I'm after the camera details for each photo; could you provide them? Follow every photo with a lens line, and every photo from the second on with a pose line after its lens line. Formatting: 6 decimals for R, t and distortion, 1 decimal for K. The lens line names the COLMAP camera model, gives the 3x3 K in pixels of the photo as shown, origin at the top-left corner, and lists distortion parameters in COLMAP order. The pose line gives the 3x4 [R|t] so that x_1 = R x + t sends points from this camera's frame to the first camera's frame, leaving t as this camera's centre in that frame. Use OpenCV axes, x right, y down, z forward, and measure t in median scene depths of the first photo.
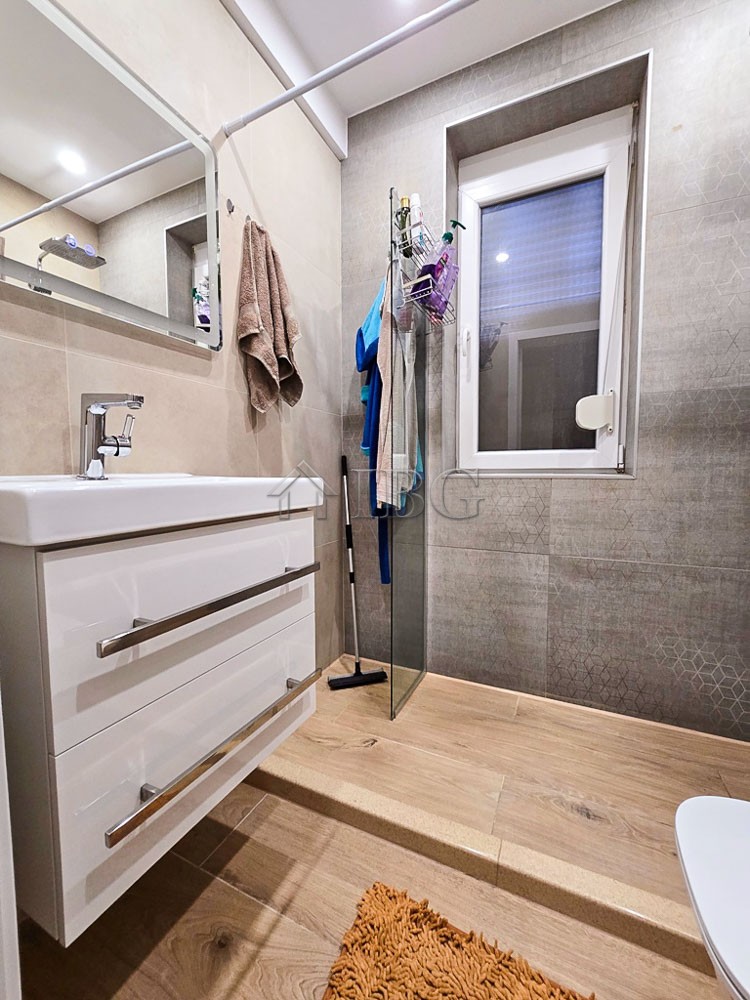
lens RADIAL K [[413.5, 0, 374.8], [0, 413.5, 496.4], [0, 0, 1]] dist [-0.006049, 0.002654]
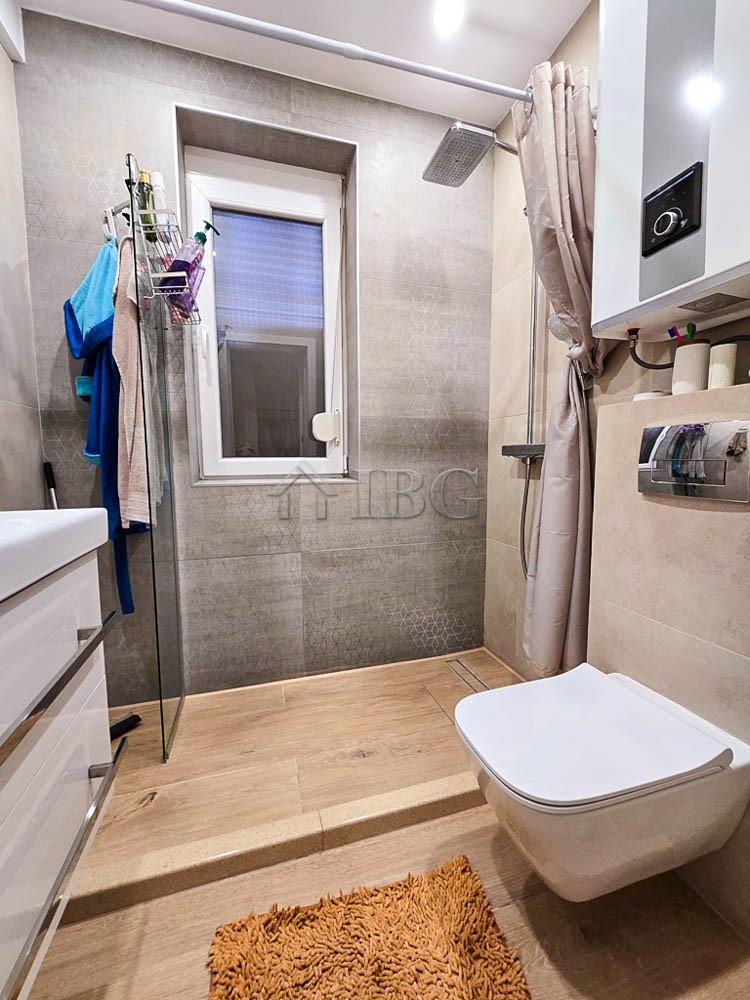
lens RADIAL K [[413.5, 0, 376.2], [0, 413.5, 494.5], [0, 0, 1]] dist [-0.006049, 0.002654]
pose [[0.734521, -0.060309, 0.675901, -0.191181], [0.045243, 0.998179, 0.039899, -0.054051], [-0.677076, 0.001273, 0.735912, 0.029303]]
